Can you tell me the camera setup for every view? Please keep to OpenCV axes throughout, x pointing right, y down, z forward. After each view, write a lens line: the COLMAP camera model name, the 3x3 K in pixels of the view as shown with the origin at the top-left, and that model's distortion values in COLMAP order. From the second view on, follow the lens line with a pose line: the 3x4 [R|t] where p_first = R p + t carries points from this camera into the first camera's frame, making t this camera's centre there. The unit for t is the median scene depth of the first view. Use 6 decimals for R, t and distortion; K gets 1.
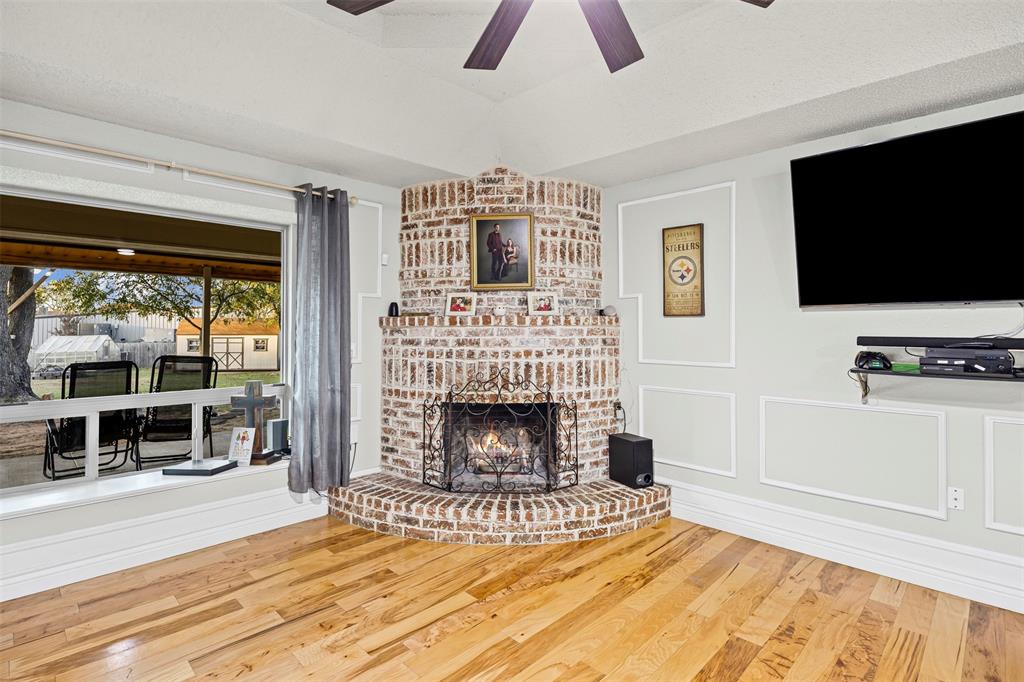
lens RADIAL K [[508.1, 0, 513.9], [0, 508.1, 322.6], [0, 0, 1]] dist [-0.001076, -0.000065]
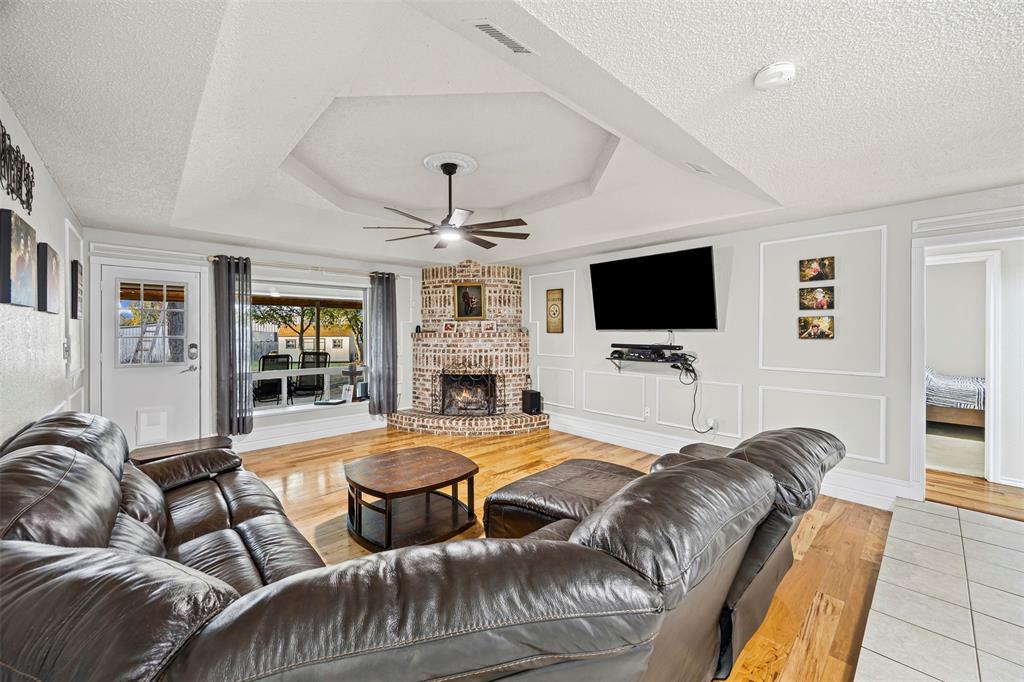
lens RADIAL K [[397.1, 0, 512.0], [0, 397.1, 336.6], [0, 0, 1]] dist [0.000564, 0.000018]
pose [[0.999081, -0.001078, -0.042854, 0.221638], [0.002216, 0.999646, 0.026516, -0.039755], [0.042811, -0.026587, 0.998729, -0.611589]]
